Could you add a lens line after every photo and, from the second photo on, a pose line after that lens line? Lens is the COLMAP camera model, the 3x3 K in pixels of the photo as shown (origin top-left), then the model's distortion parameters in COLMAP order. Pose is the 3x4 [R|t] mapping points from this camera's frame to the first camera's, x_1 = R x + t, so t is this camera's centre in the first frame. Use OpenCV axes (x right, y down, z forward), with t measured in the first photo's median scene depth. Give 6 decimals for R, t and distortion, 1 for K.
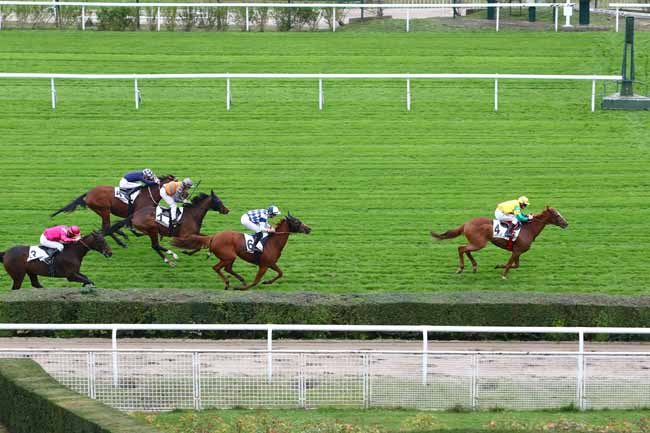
lens RADIAL K [[2173.3, 0, 324.2], [0, 2173.3, 217.9], [0, 0, 1]] dist [0.006905, 0.000000]
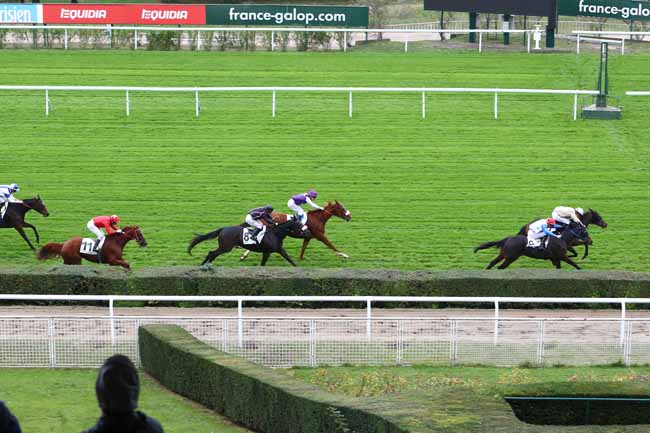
lens RADIAL K [[1822.3, 0, 375.4], [0, 1822.3, 229.5], [0, 0, 1]] dist [-0.199382, 0.000000]
pose [[0.998495, 0.000816, 0.054836, -0.050818], [-0.001524, 0.999916, 0.012858, -0.000779], [-0.054821, -0.012922, 0.998413, -0.007914]]
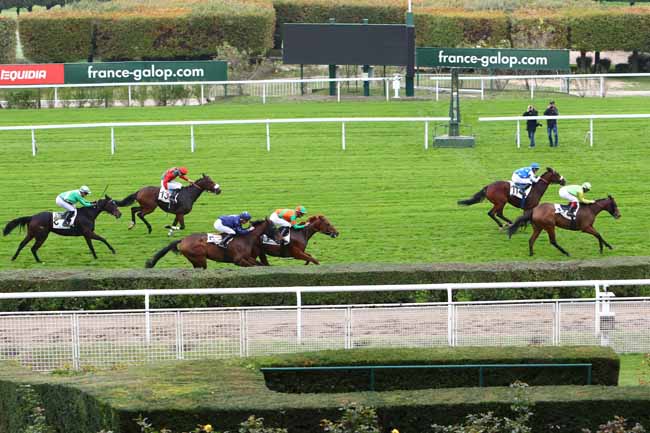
lens RADIAL K [[1655.3, 0, 328.7], [0, 1655.3, 217.2], [0, 0, 1]] dist [-0.284523, 0.000000]
pose [[0.996487, -0.025434, 0.079786, -0.000540], [0.029704, 0.998163, -0.052803, 0.038897], [-0.078297, 0.054987, 0.995412, 0.144897]]
